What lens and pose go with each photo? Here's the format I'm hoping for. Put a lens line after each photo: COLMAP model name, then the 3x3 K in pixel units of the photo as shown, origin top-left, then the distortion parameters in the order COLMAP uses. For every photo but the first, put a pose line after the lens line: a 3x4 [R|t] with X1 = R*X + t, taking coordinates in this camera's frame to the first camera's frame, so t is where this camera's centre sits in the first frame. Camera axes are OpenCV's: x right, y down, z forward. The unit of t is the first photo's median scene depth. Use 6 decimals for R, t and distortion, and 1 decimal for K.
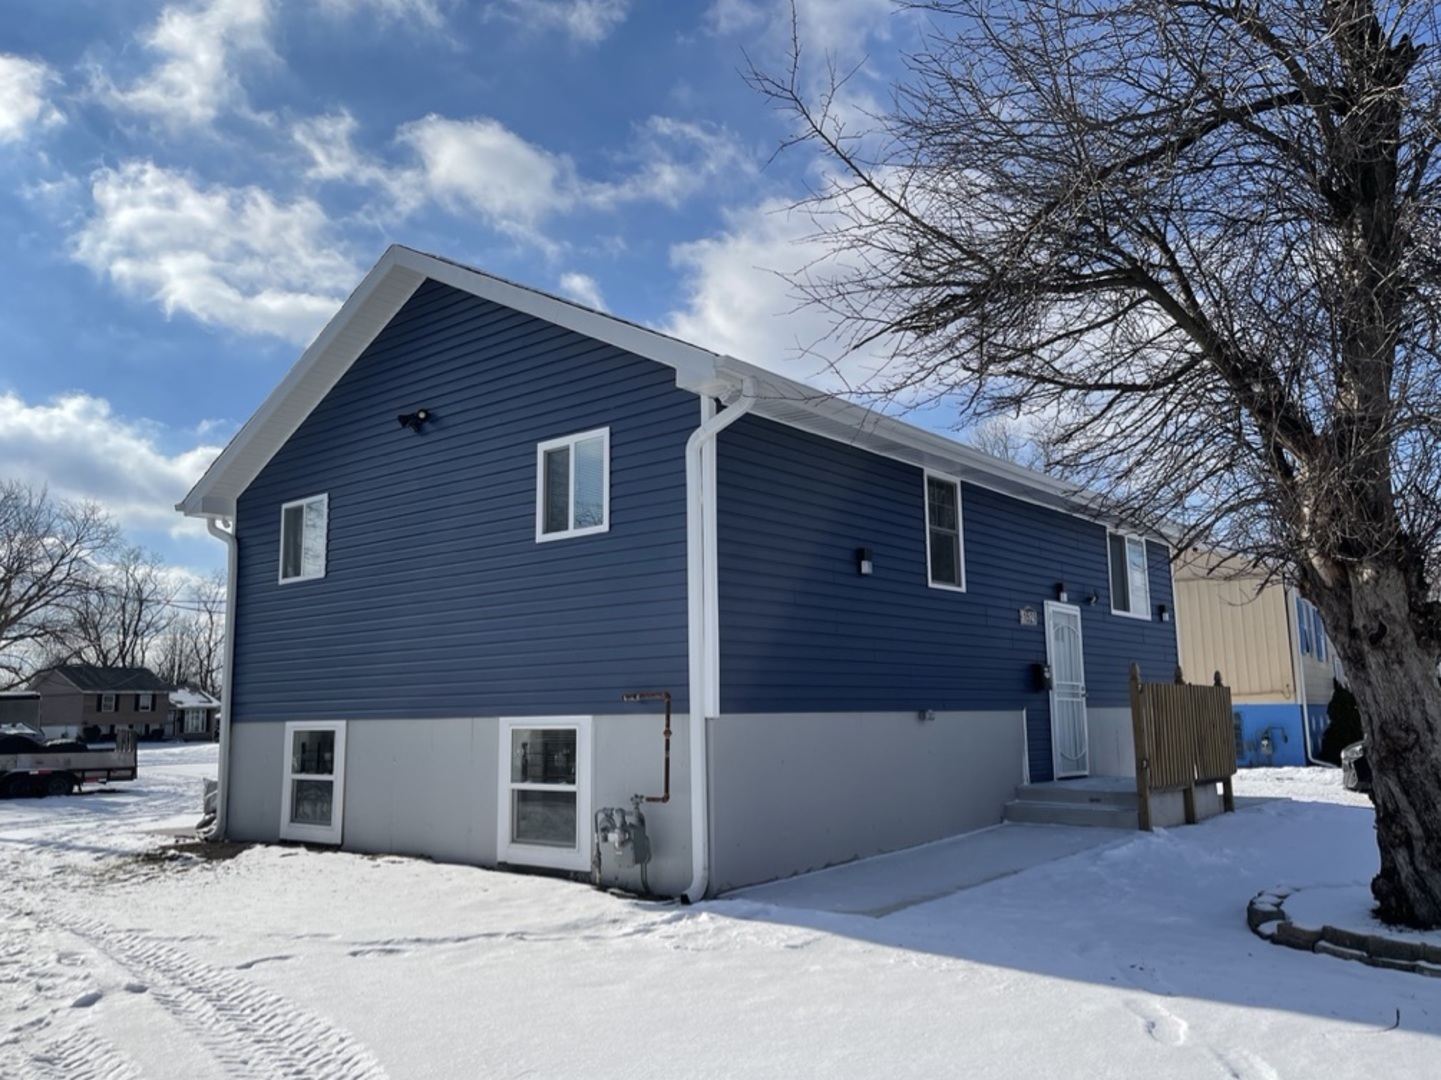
lens RADIAL K [[1071.8, 0, 722.0], [0, 1071.8, 538.8], [0, 0, 1]] dist [0.004166, 0.000498]
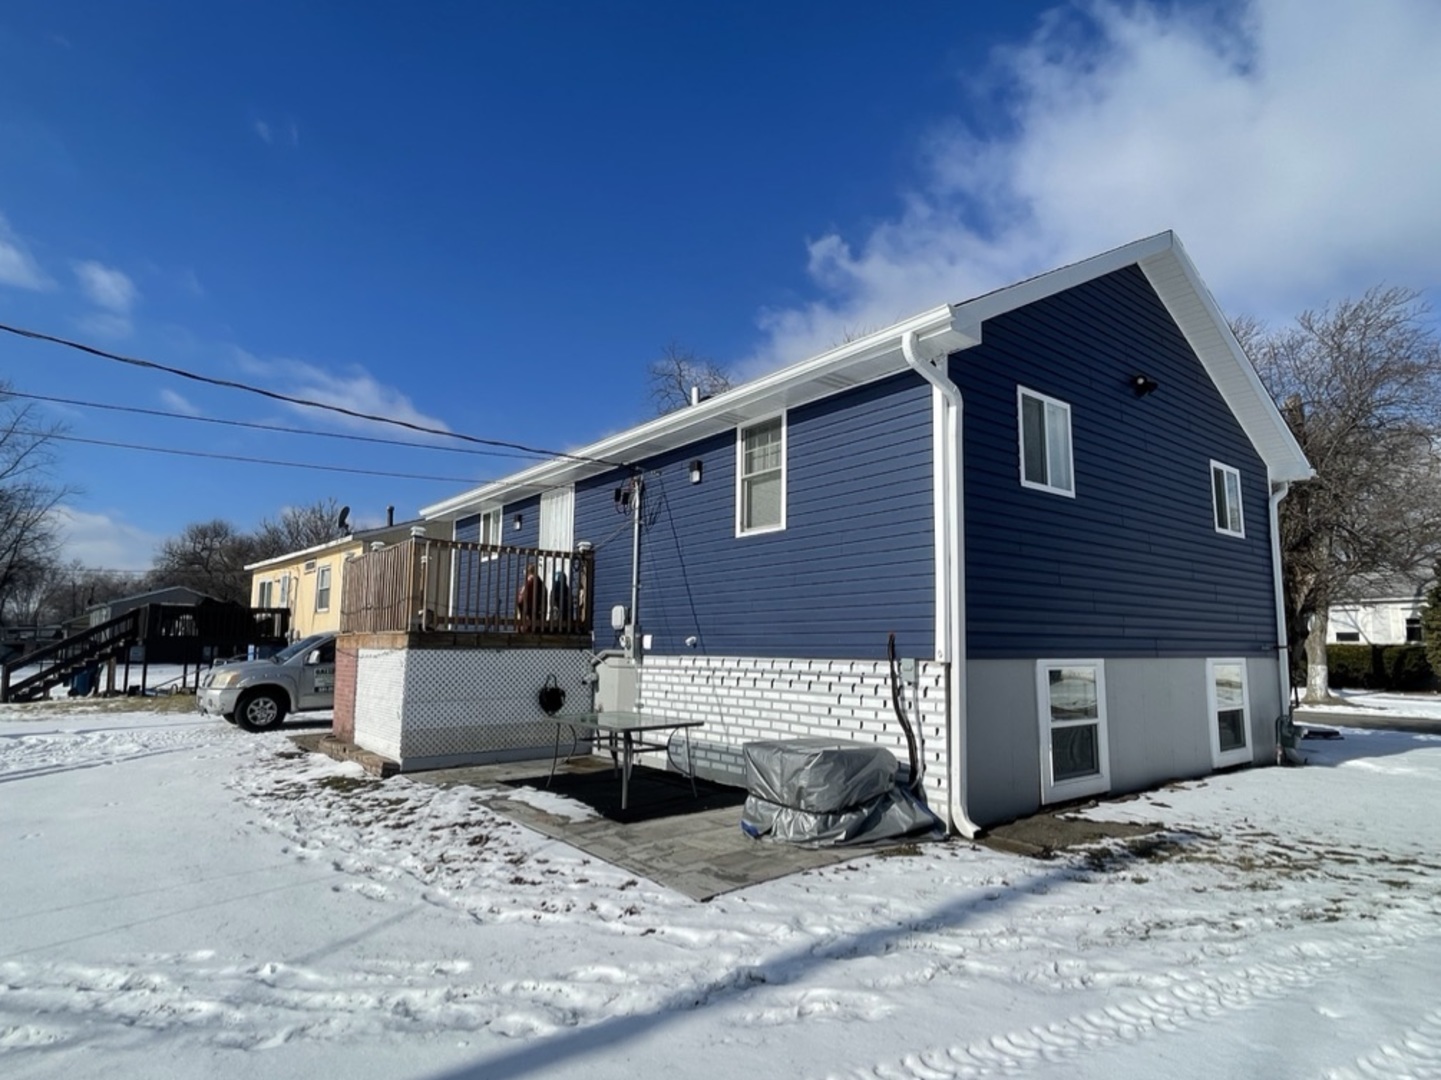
lens RADIAL K [[785.9, 0, 718.6], [0, 785.9, 539.7], [0, 0, 1]] dist [0.001877, 0.000097]
pose [[0.234864, 0.152583, 0.959978, -1.068312], [-0.164755, 0.979562, -0.115388, 0.195066], [-0.957964, -0.131061, 0.255203, 1.117046]]
